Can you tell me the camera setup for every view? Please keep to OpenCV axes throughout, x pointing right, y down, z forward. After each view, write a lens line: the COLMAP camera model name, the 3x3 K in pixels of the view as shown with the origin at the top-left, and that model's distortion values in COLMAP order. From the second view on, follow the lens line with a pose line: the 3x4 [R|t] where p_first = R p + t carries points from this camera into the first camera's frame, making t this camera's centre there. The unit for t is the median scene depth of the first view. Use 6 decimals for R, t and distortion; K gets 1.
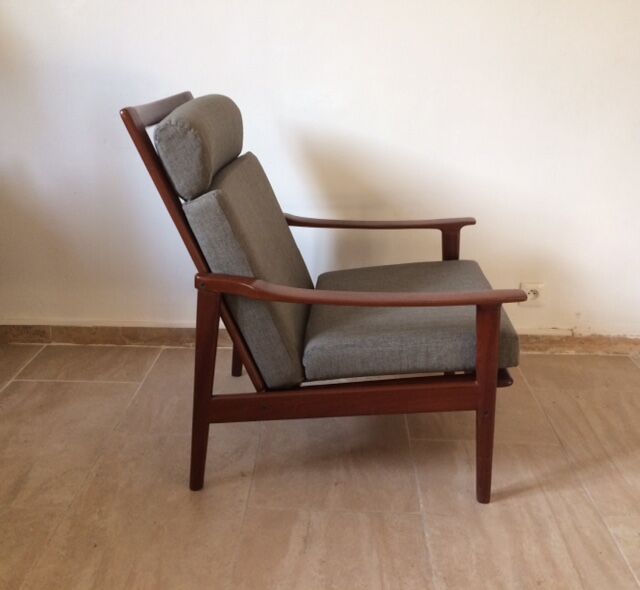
lens RADIAL K [[675.6, 0, 318.8], [0, 675.6, 291.8], [0, 0, 1]] dist [0.029731, 0.000000]
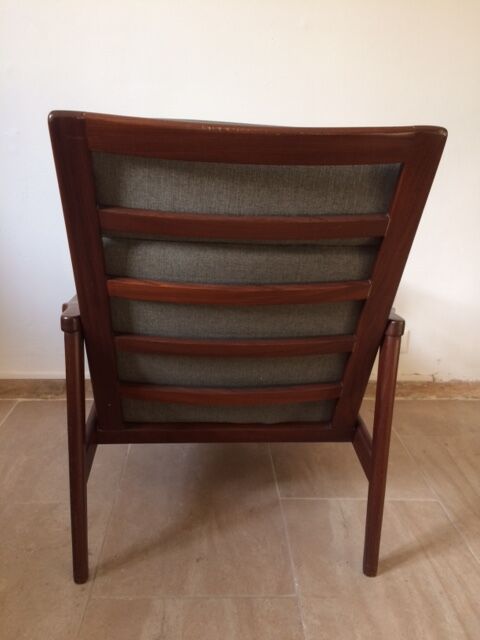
lens RADIAL K [[551.1, 0, 241.7], [0, 551.1, 322.3], [0, 0, 1]] dist [0.051570, -0.059471]
pose [[0.996234, -0.005668, 0.086515, 0.021484], [0.008905, 0.999273, -0.037074, 0.006297], [-0.086242, 0.037705, 0.995560, 0.272418]]
